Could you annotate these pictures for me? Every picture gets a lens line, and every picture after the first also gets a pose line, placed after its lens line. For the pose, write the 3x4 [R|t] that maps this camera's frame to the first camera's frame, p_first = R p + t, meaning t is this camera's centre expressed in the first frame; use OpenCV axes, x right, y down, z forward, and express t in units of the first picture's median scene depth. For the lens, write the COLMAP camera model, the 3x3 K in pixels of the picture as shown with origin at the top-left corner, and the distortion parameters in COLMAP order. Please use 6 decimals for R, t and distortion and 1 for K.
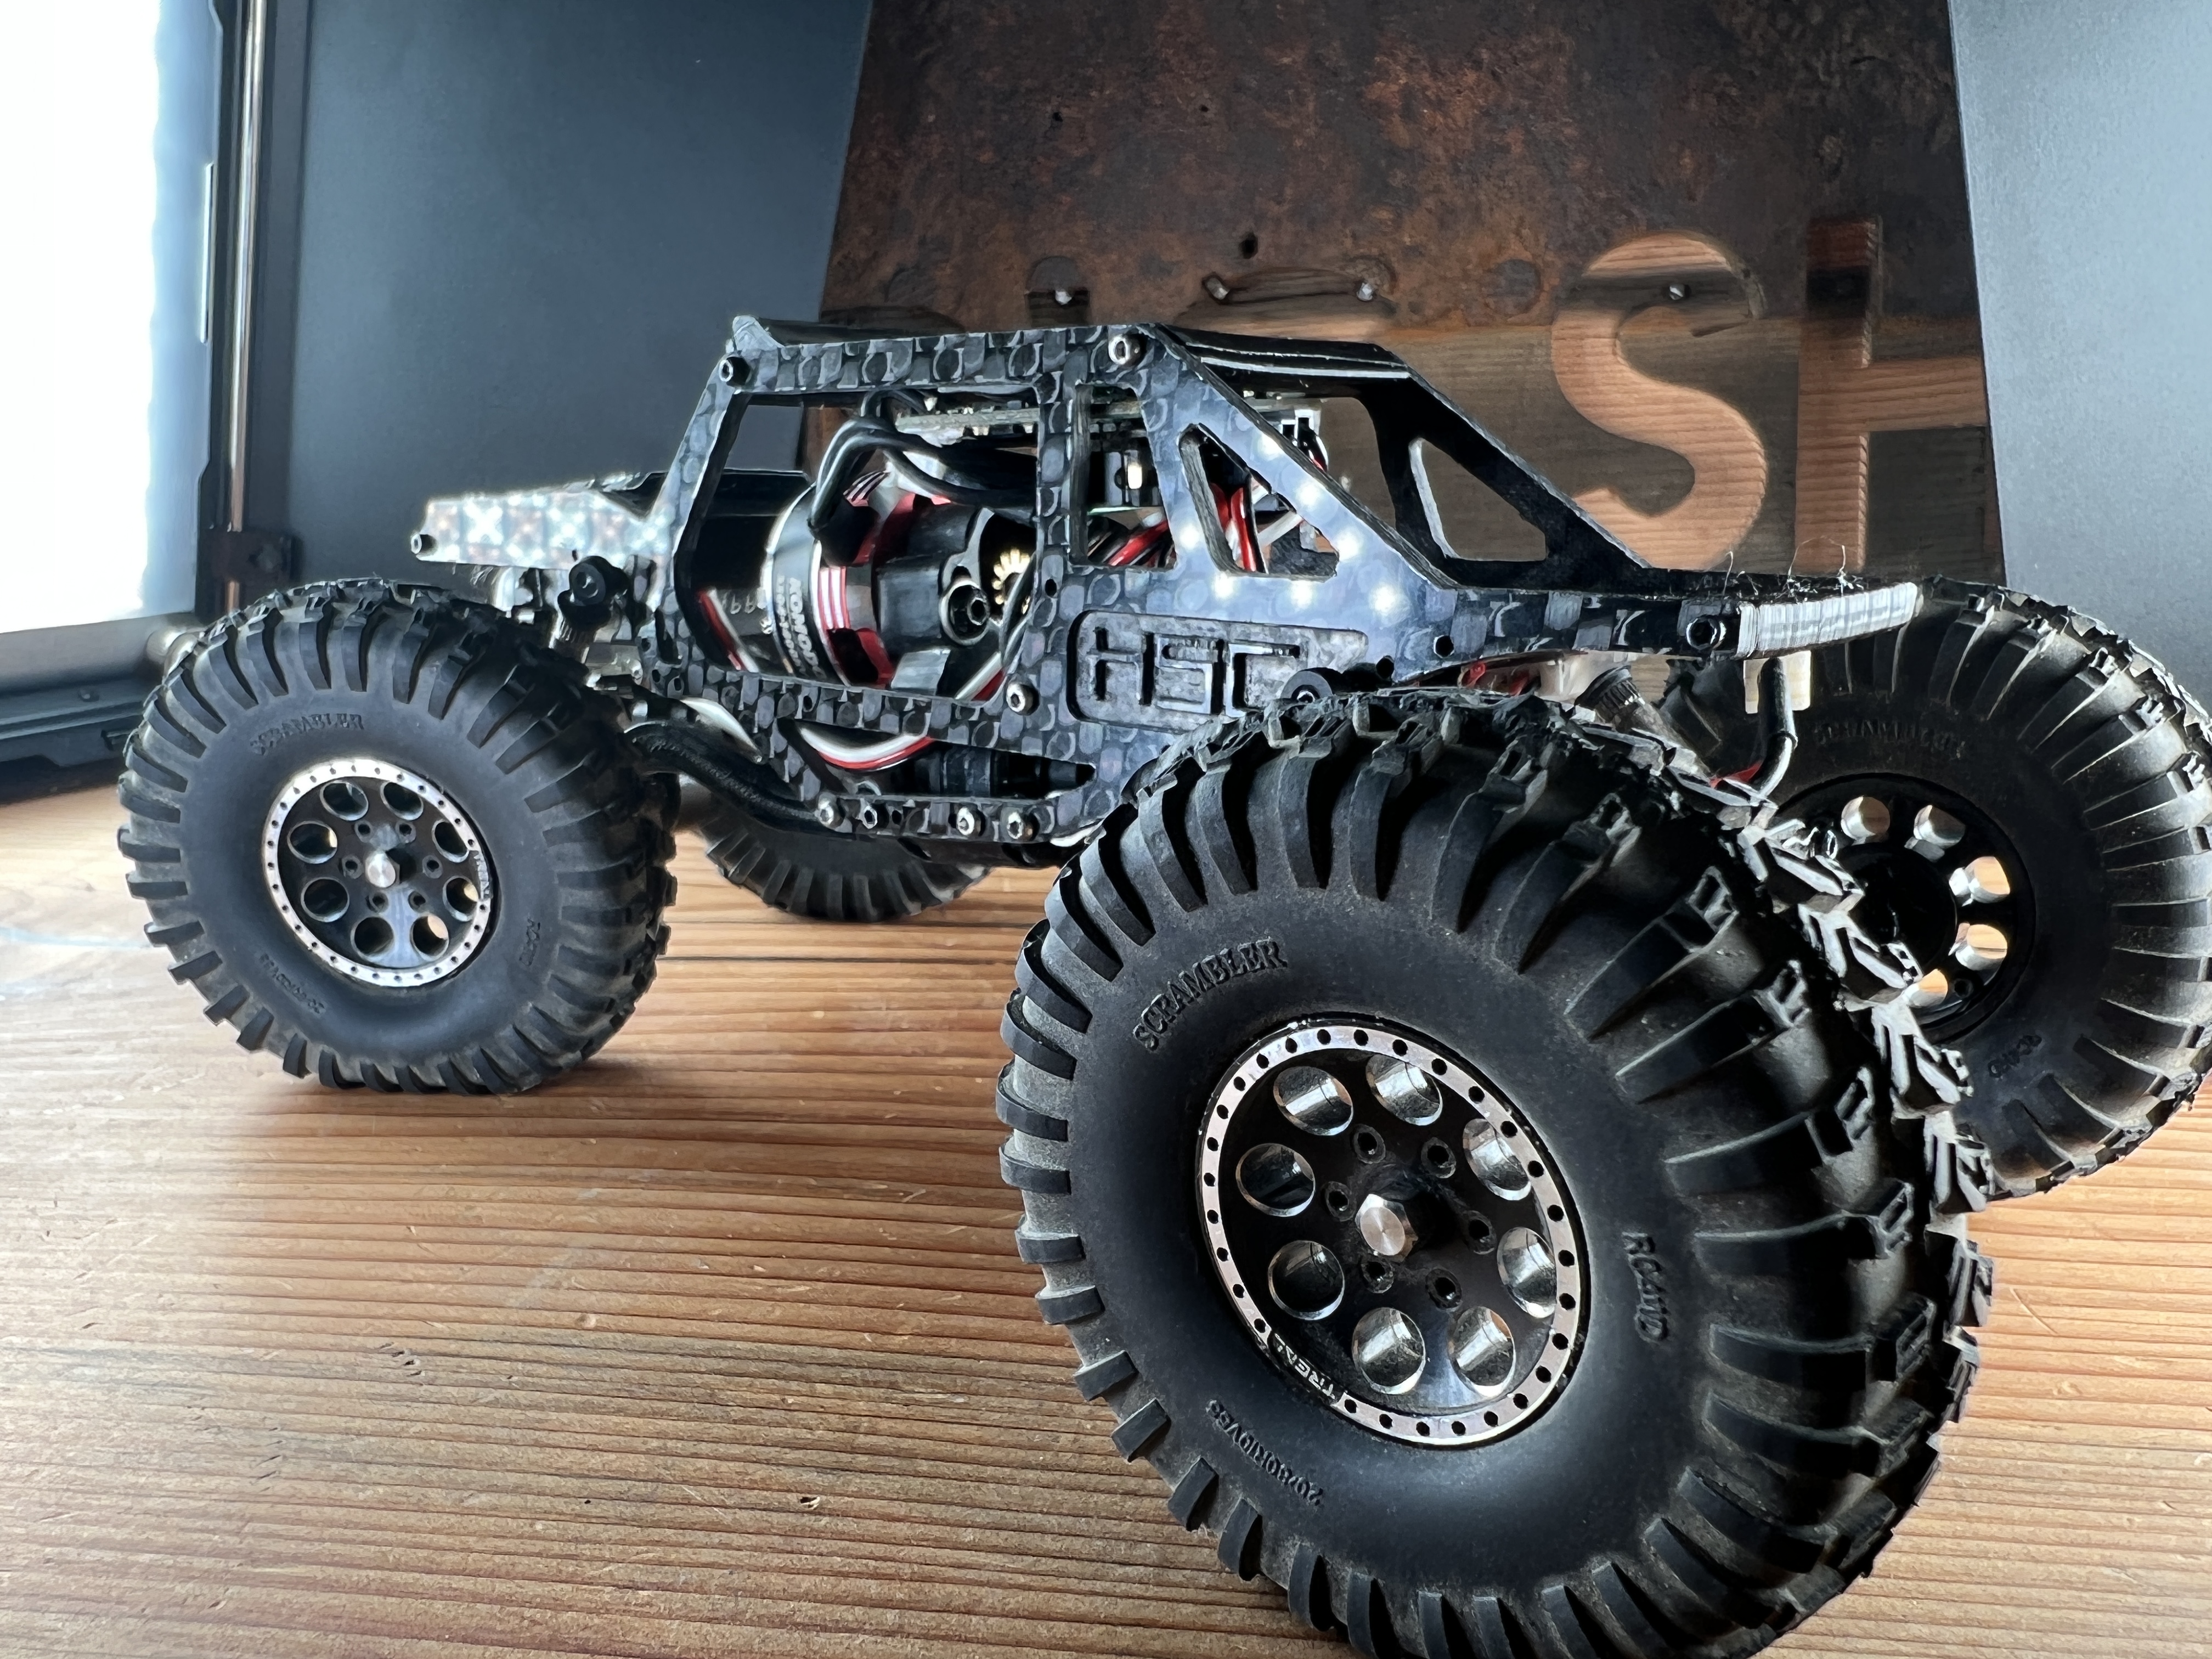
lens RADIAL K [[1697.0, 0, 1045.6], [0, 1697.0, 987.0], [0, 0, 1]] dist [-0.009408, 0.002698]
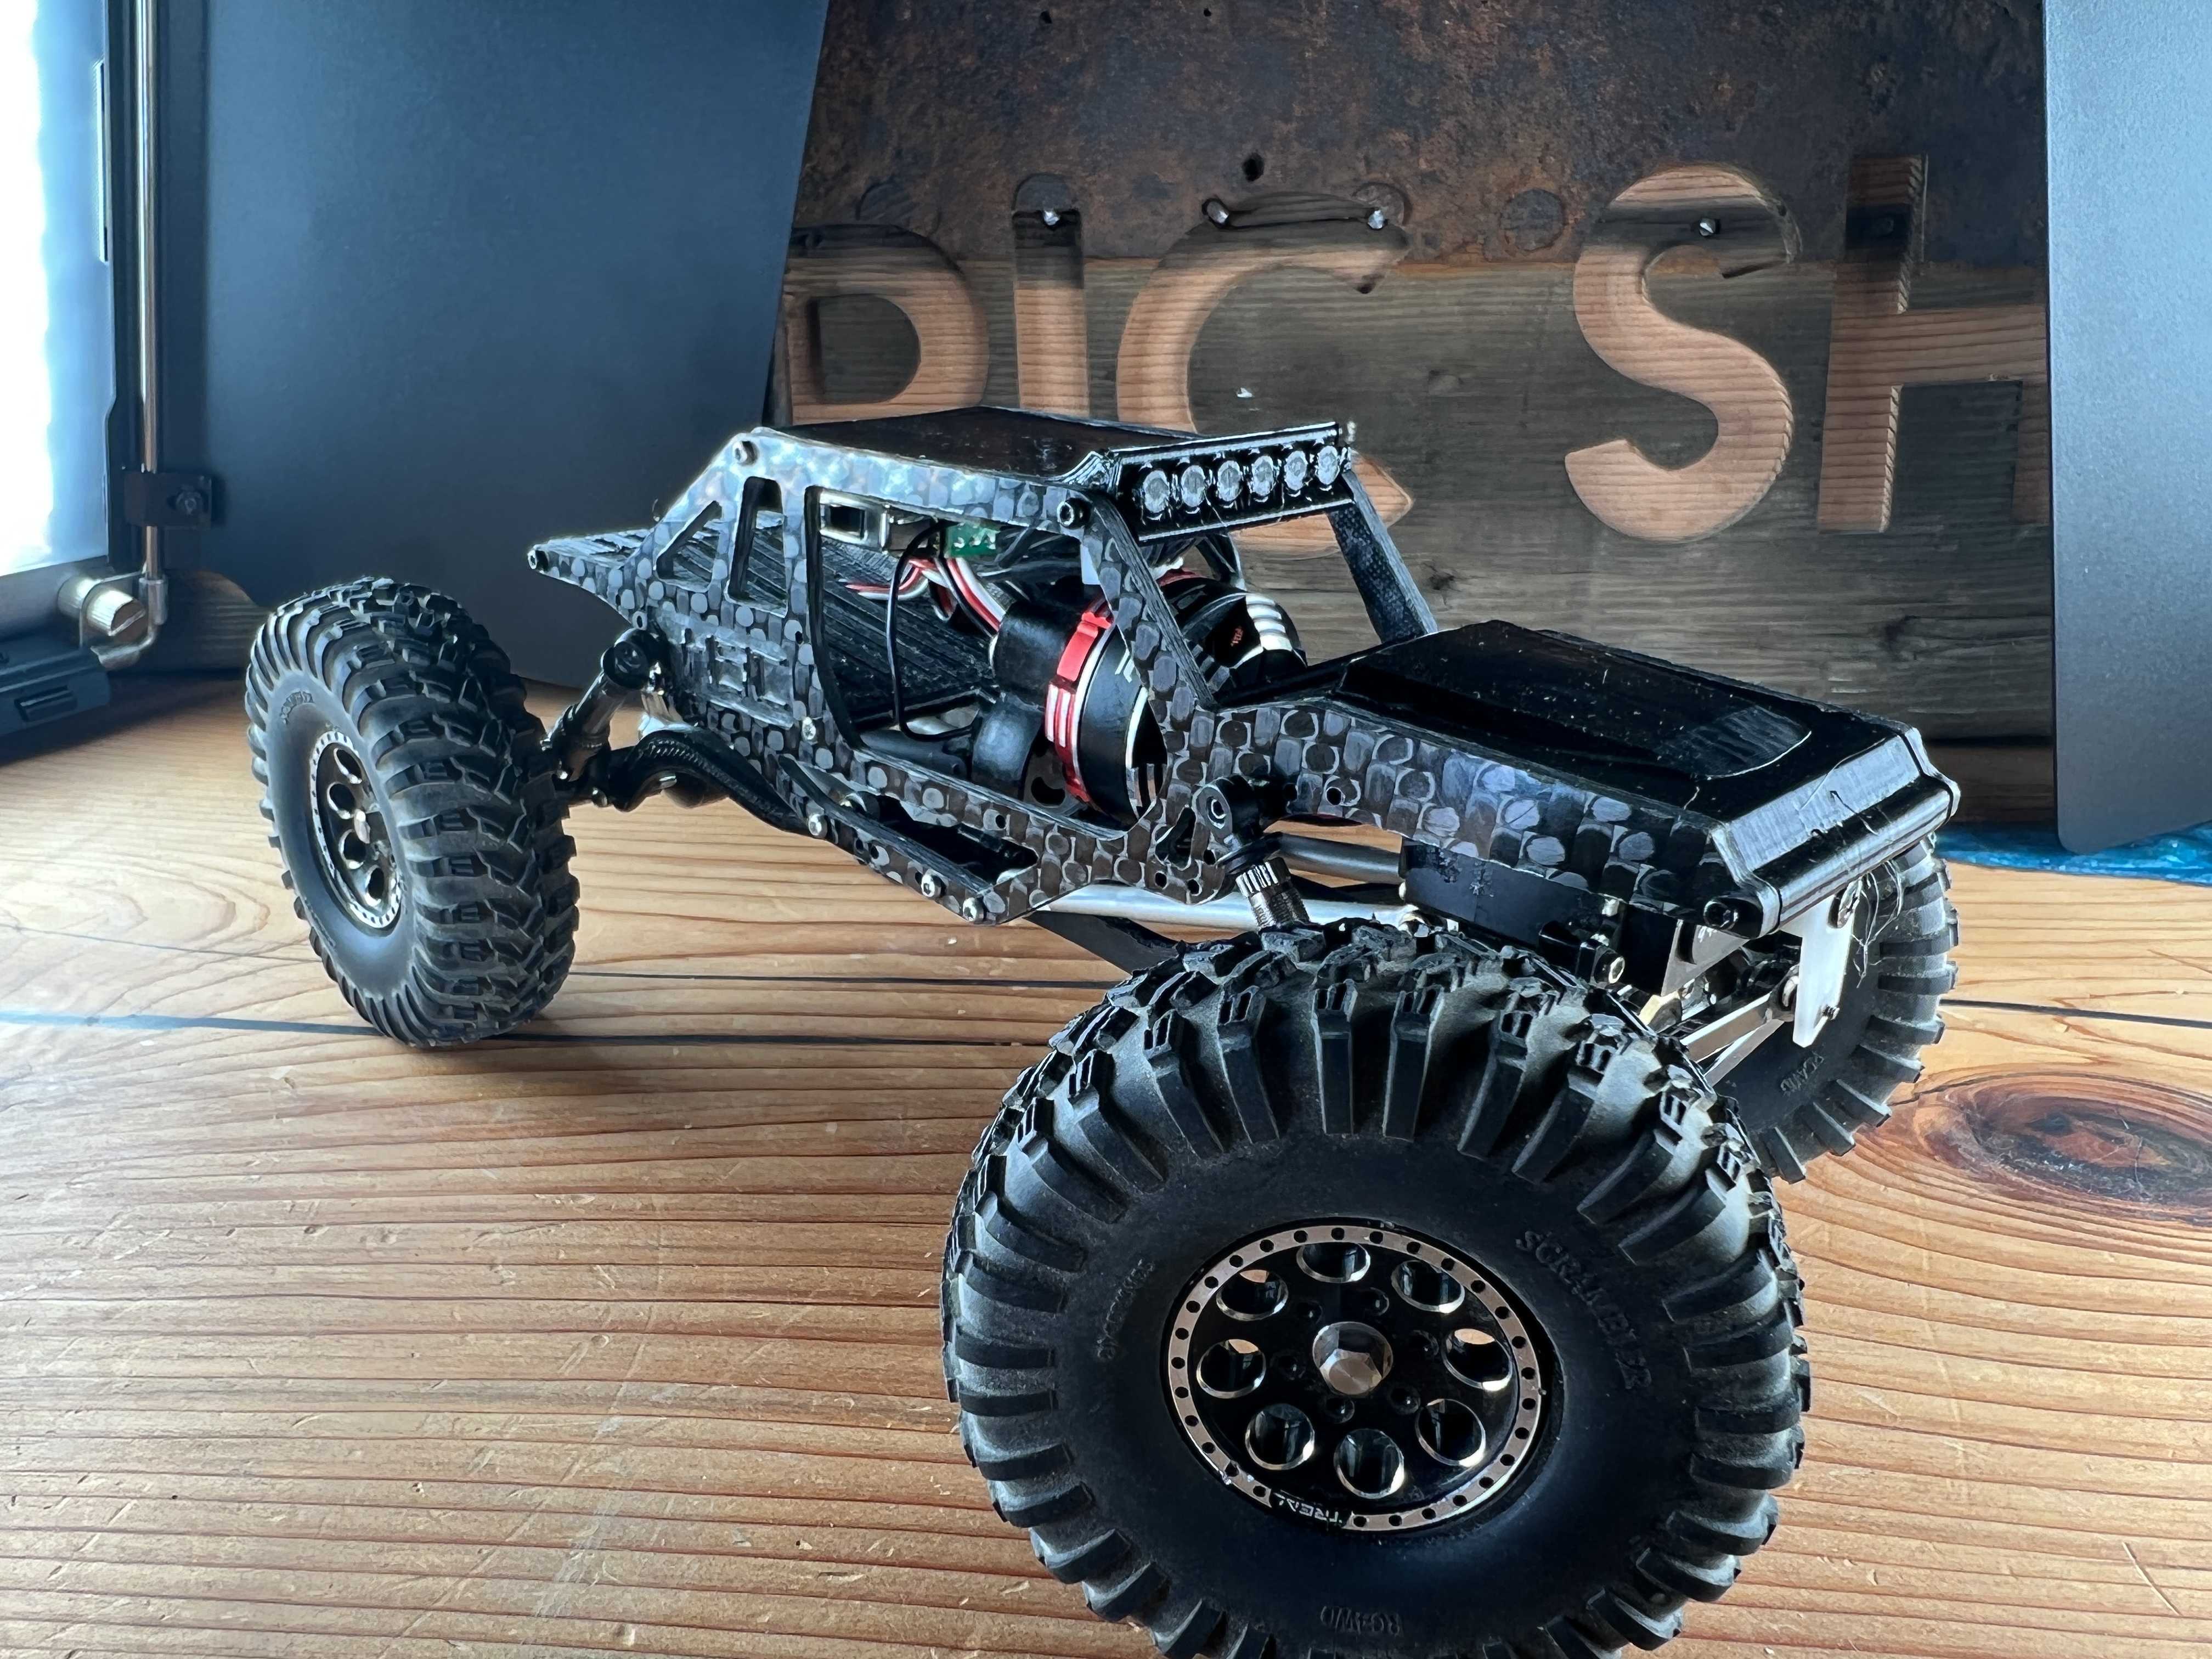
lens RADIAL K [[1697.0, 0, 1058.3], [0, 1697.0, 961.3], [0, 0, 1]] dist [-0.009408, 0.002698]
pose [[0.999088, -0.004820, 0.042419, -0.029524], [0.000667, 0.995248, 0.097372, -0.102372], [-0.042687, -0.097255, 0.994344, 0.045470]]
